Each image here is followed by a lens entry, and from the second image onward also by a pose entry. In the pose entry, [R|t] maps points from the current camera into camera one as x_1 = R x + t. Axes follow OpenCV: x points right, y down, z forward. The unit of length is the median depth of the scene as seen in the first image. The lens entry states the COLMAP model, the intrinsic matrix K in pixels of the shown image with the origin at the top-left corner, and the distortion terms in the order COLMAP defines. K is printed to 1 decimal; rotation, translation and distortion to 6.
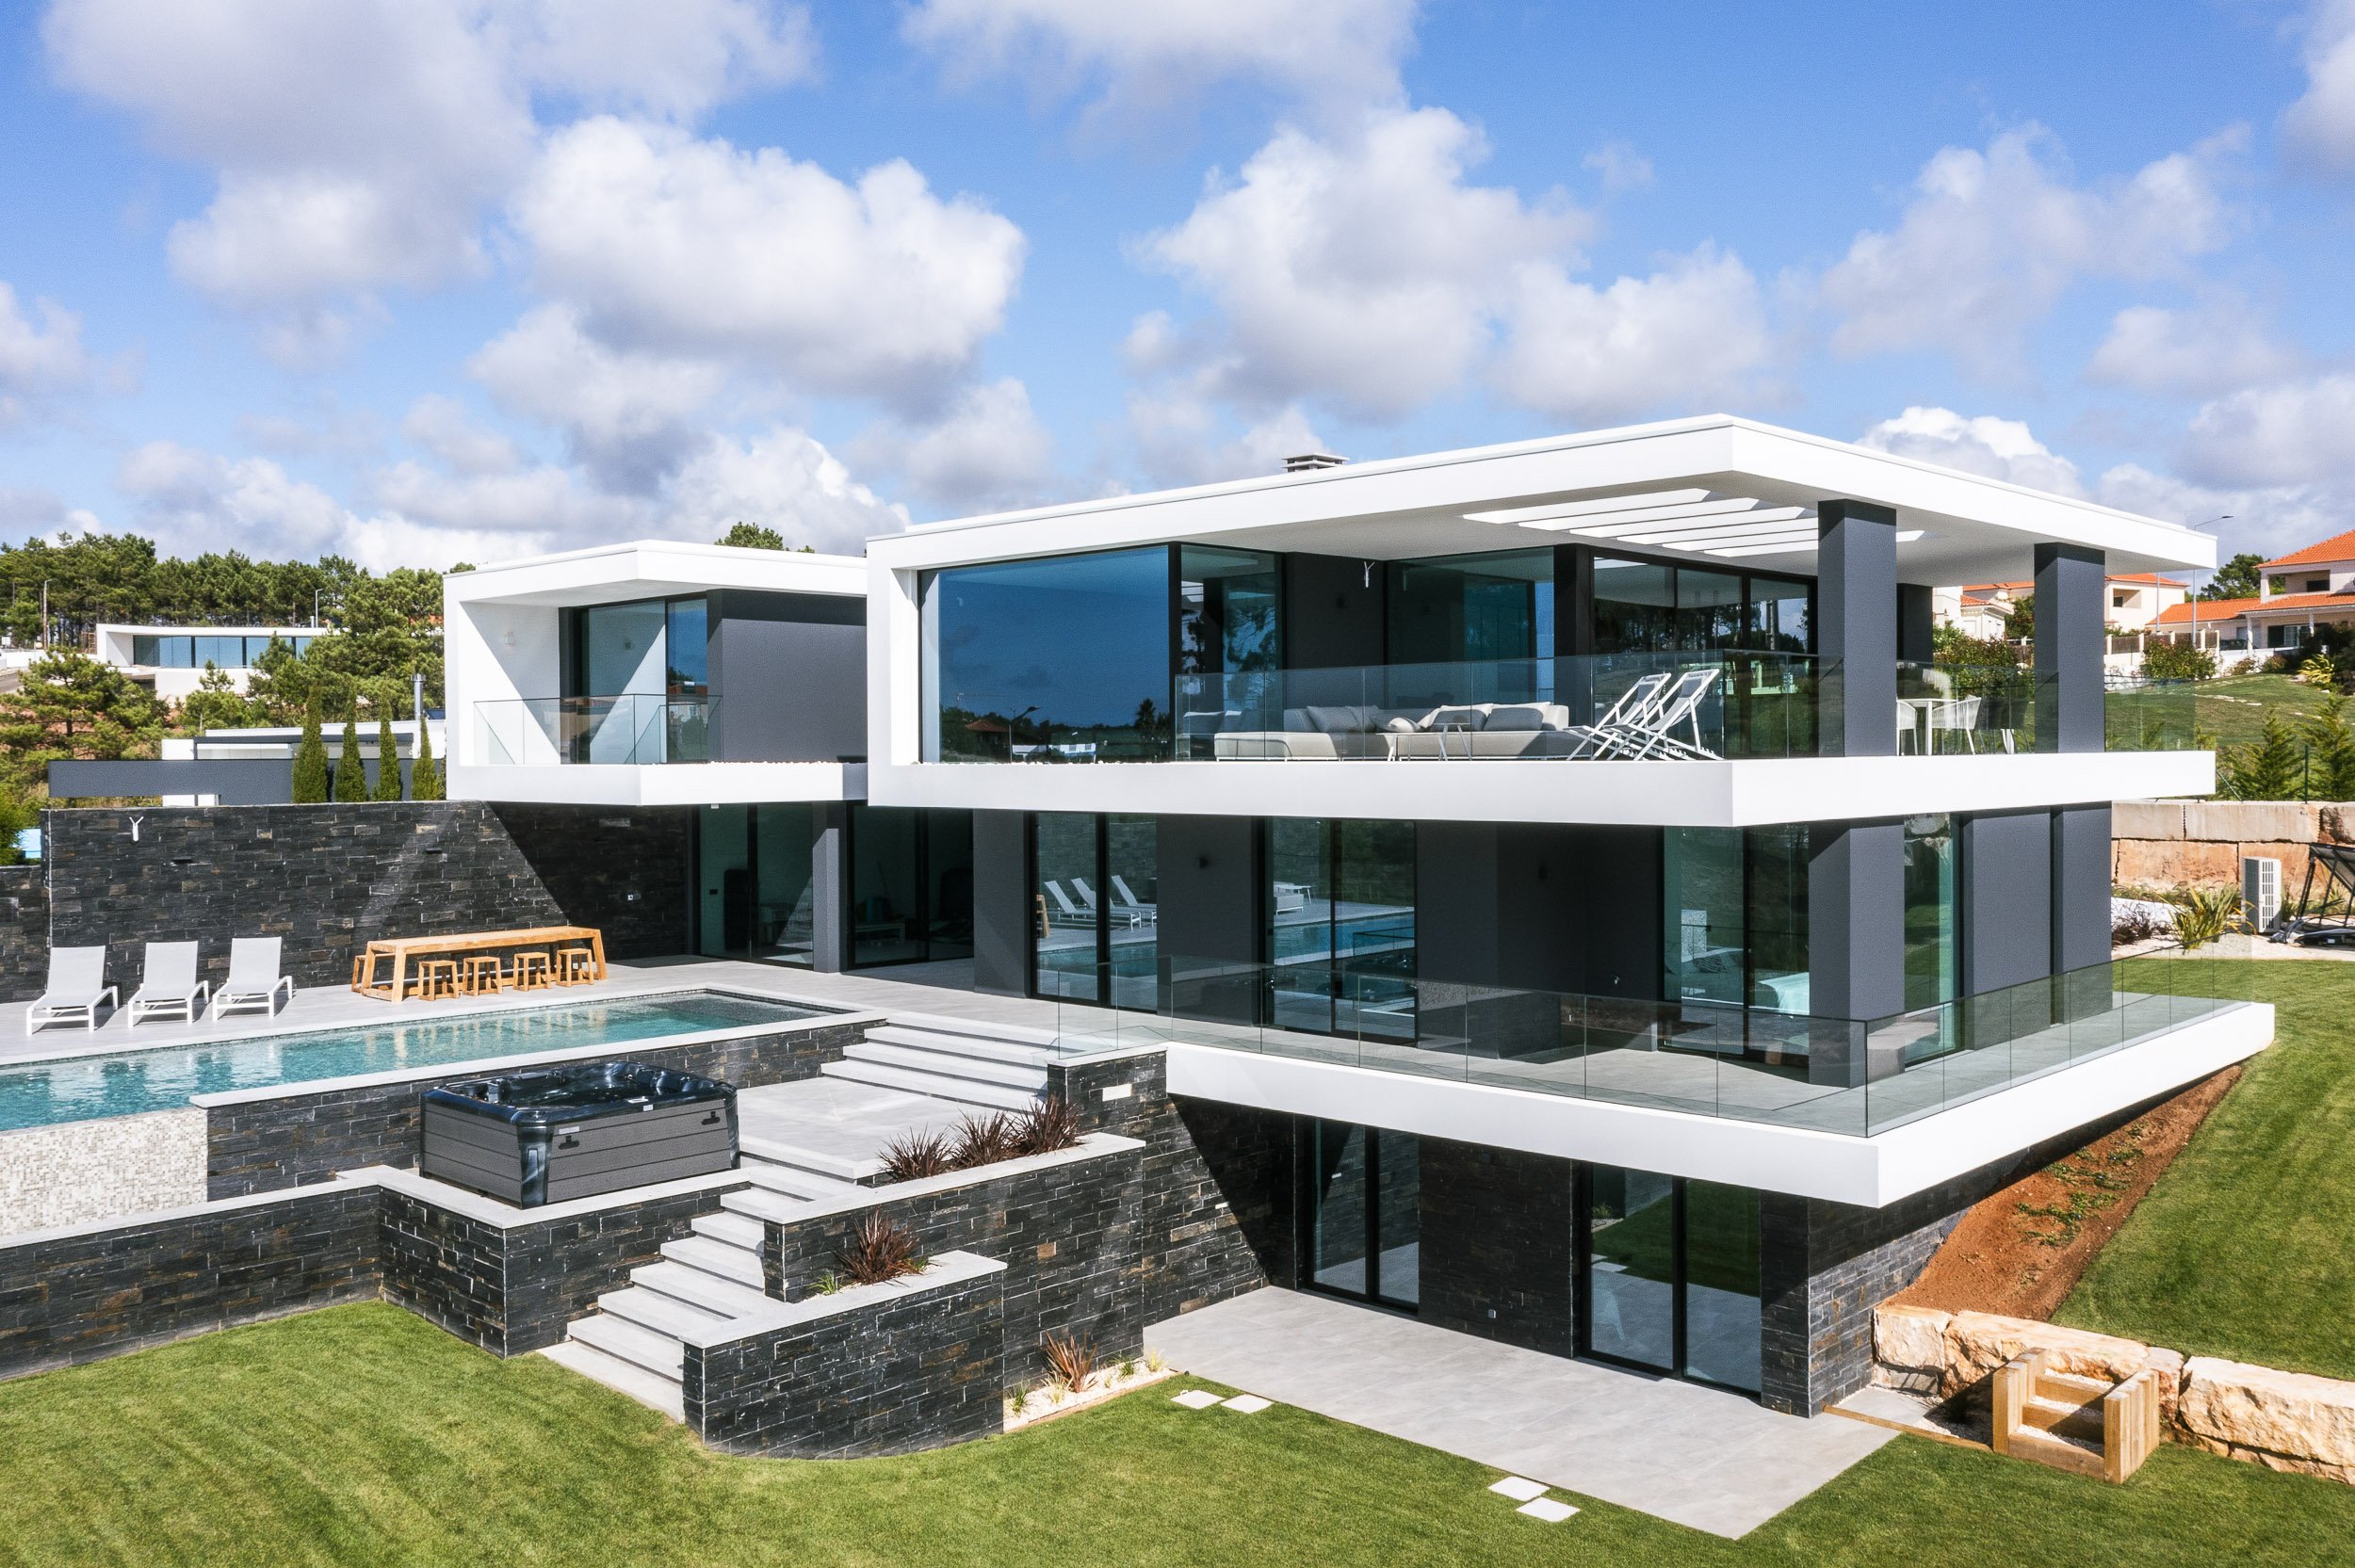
lens RADIAL K [[1908.8, 0, 1185.6], [0, 1908.8, 777.2], [0, 0, 1]] dist [0.032368, -0.009085]
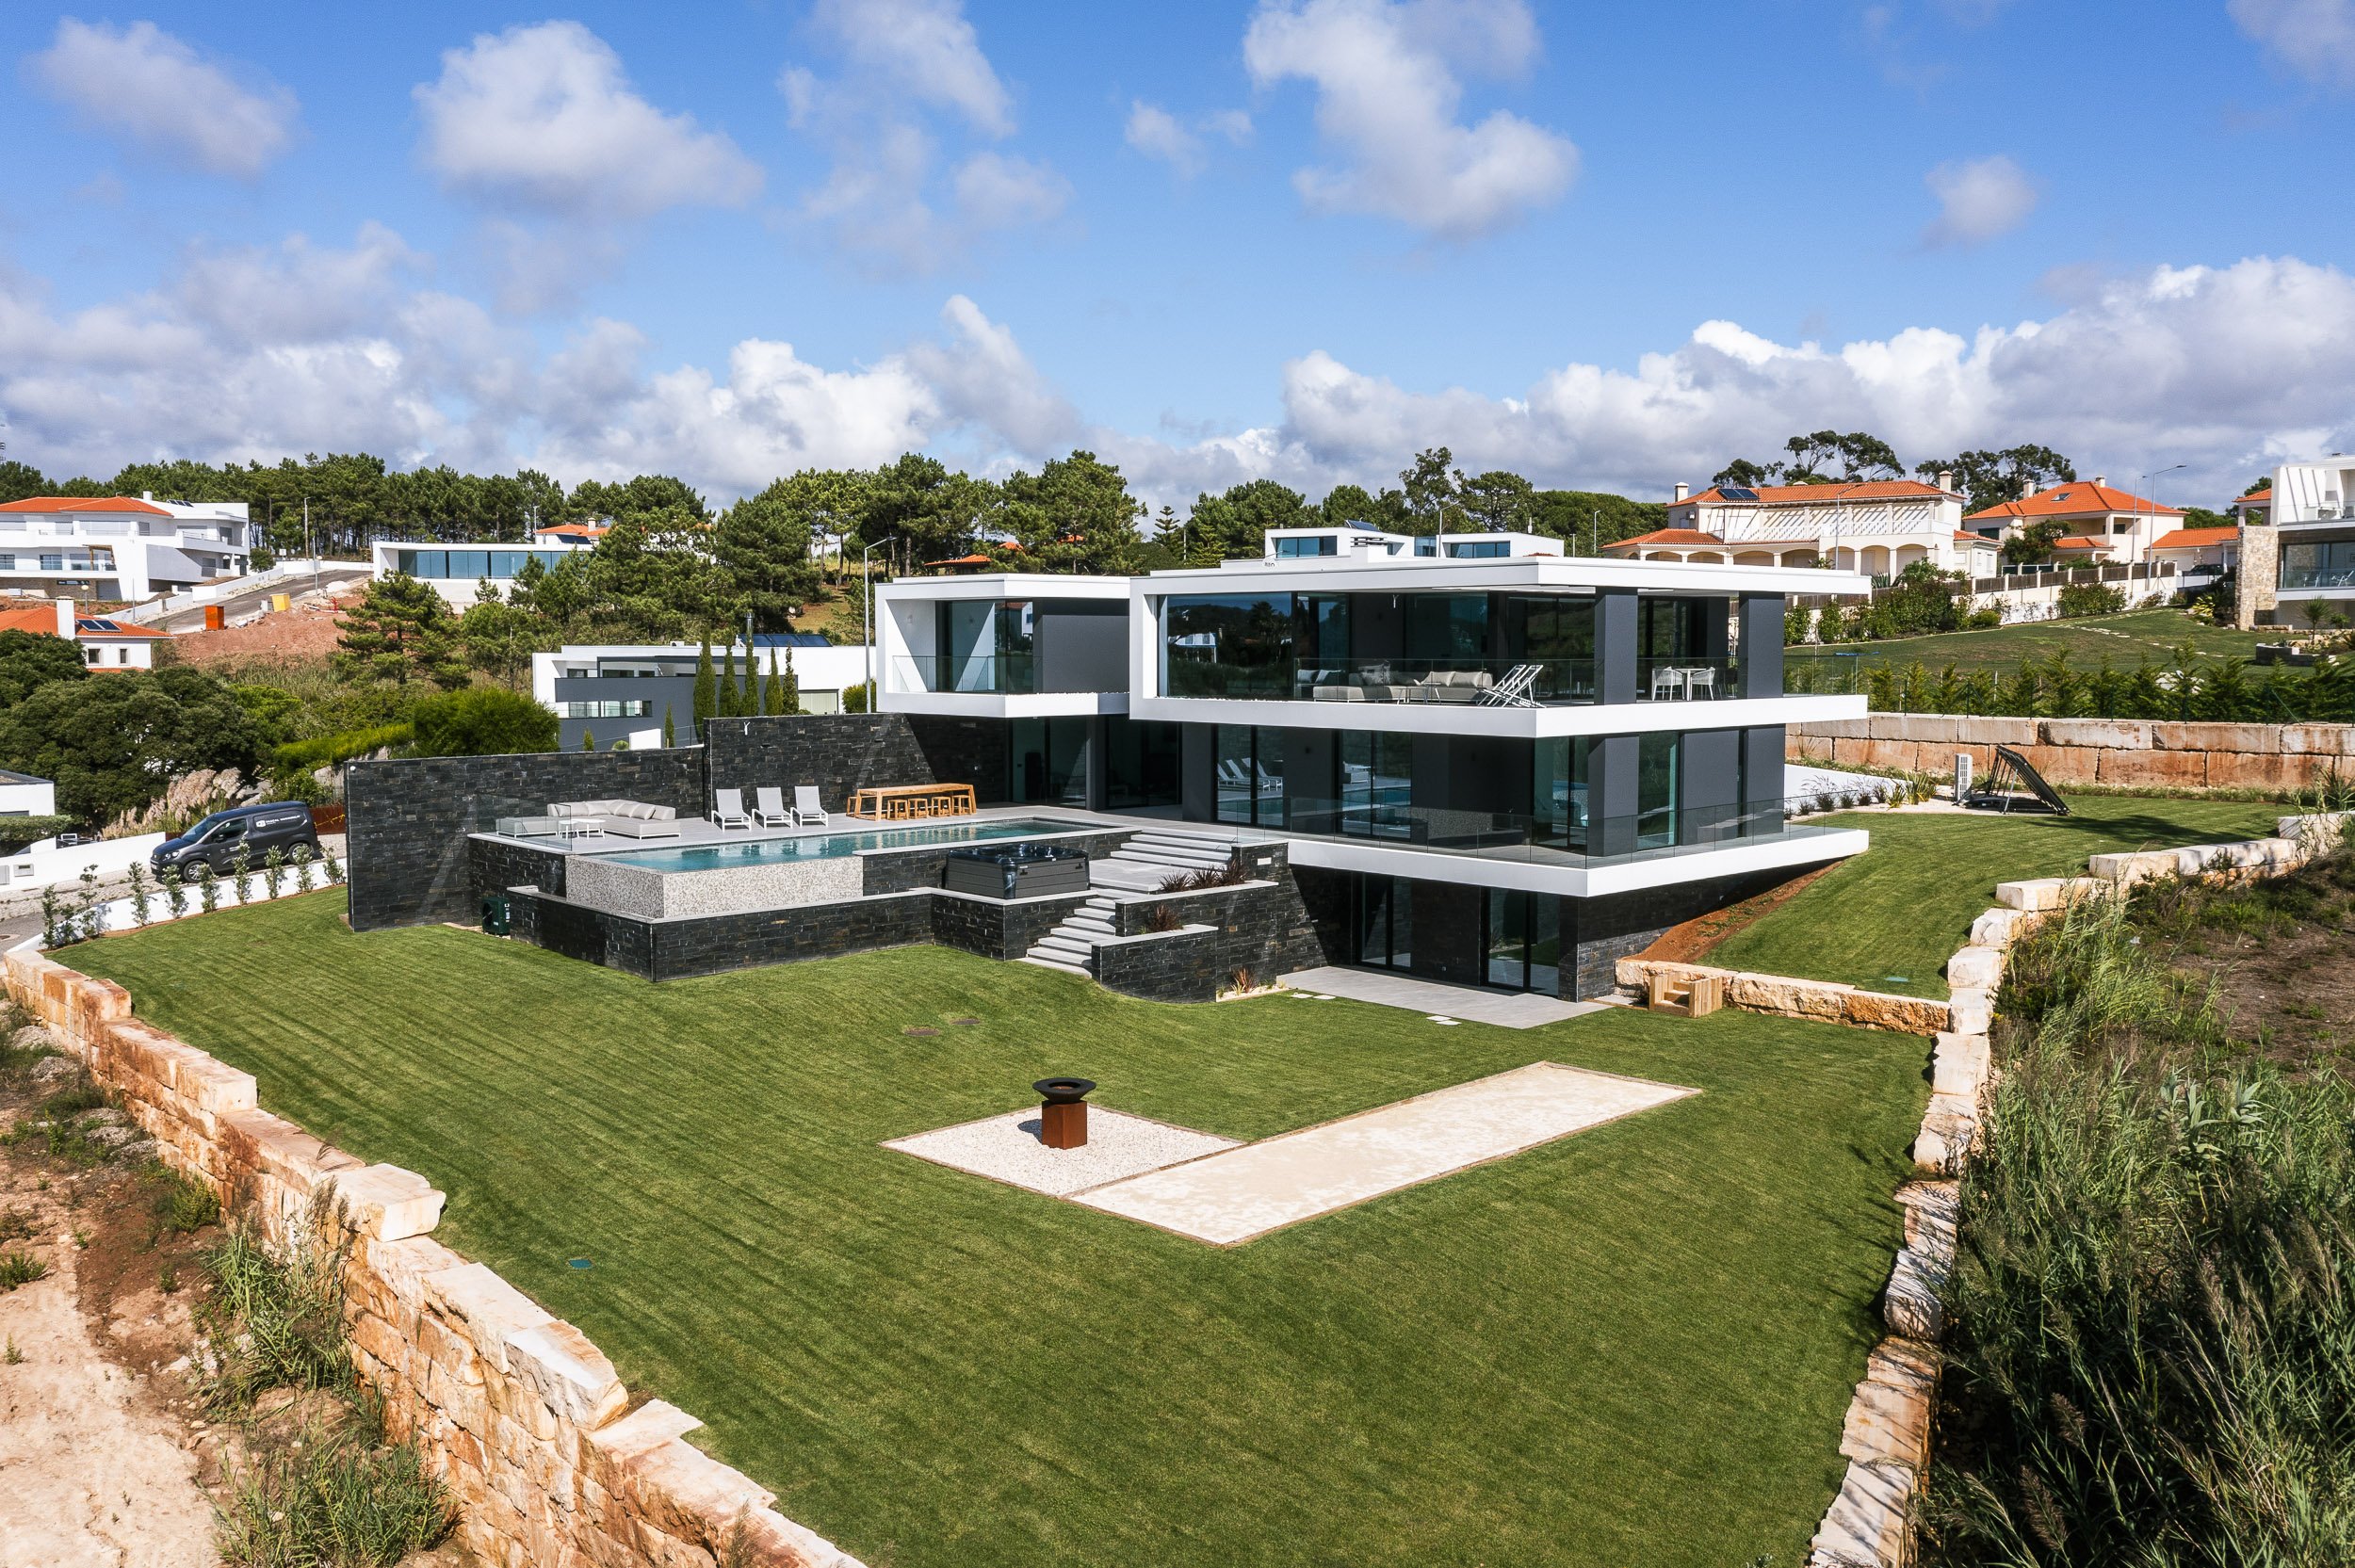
lens RADIAL K [[1908.8, 0, 1176.9], [0, 1908.8, 772.1], [0, 0, 1]] dist [0.032368, -0.009085]
pose [[0.998228, 0.009984, -0.058665, -0.008754], [-0.006714, 0.998427, 0.055671, -0.043043], [0.059128, -0.055179, 0.996724, -0.977353]]
